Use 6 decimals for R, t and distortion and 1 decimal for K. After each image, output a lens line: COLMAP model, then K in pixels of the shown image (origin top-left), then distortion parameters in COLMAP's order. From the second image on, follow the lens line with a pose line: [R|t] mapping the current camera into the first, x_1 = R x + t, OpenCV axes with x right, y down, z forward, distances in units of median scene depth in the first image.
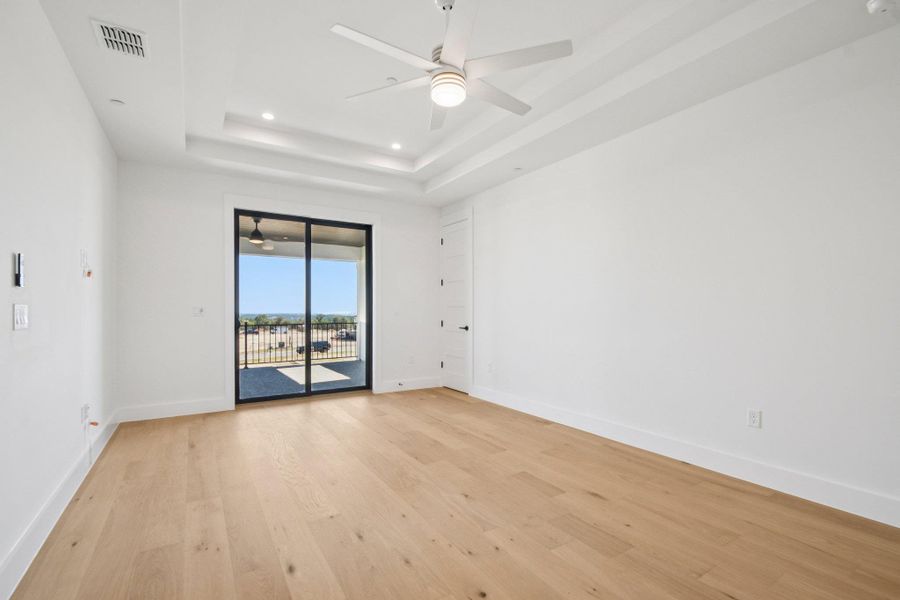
lens RADIAL K [[408.0, 0, 446.3], [0, 408.0, 313.6], [0, 0, 1]] dist [0.002417, -0.000148]
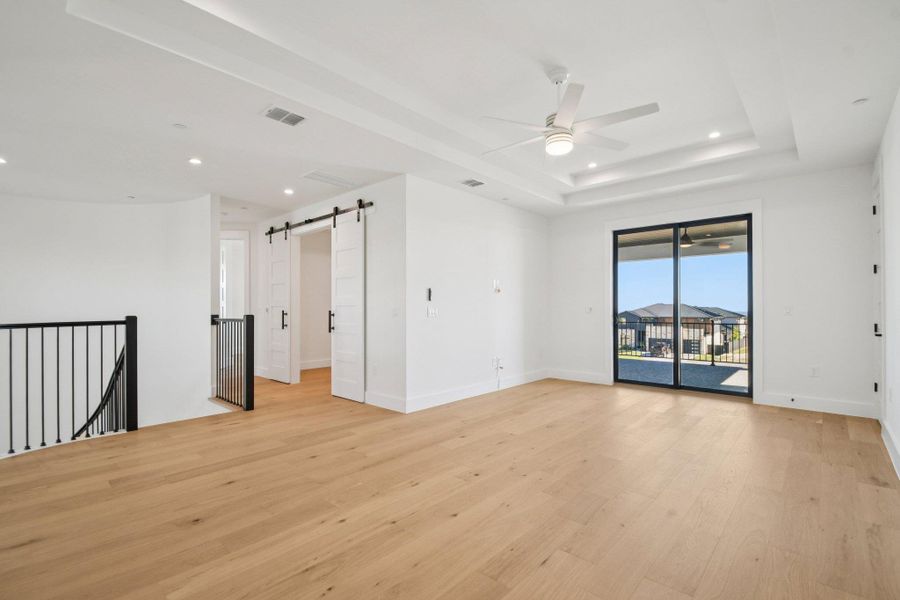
lens RADIAL K [[408.0, 0, 446.3], [0, 408.0, 313.6], [0, 0, 1]] dist [0.002417, -0.000148]
pose [[0.256261, 0.009750, -0.966558, 0.709749], [-0.006896, 0.999942, 0.008259, -0.001020], [0.966583, 0.004549, 0.256314, 0.180815]]
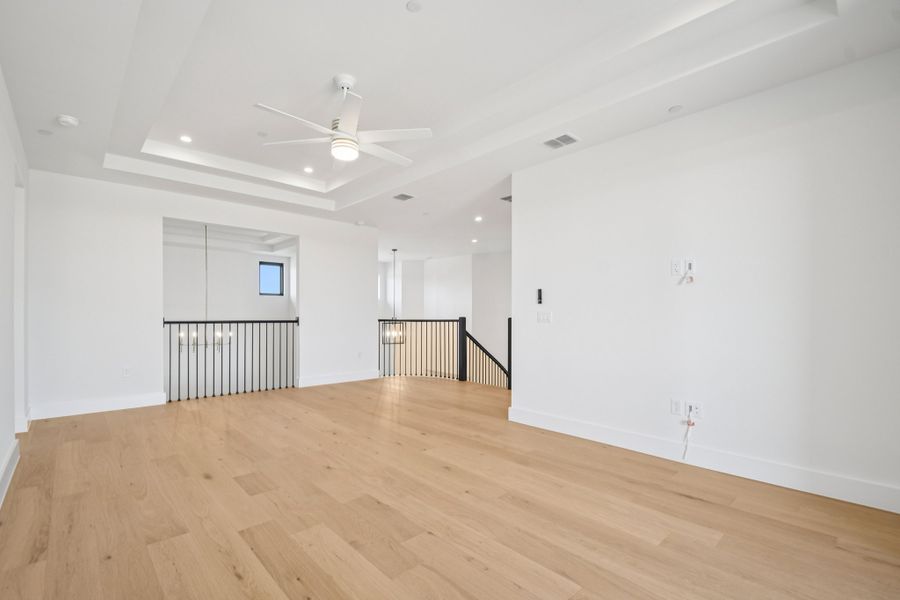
lens RADIAL K [[404.8, 0, 448.9], [0, 404.8, 324.3], [0, 0, 1]] dist [0.002559, -0.000163]
pose [[-0.981194, 0.001187, -0.193023, -0.044089], [-0.005780, 0.999352, 0.035525, -0.012499], [0.192940, 0.035973, -0.980551, 1.410934]]
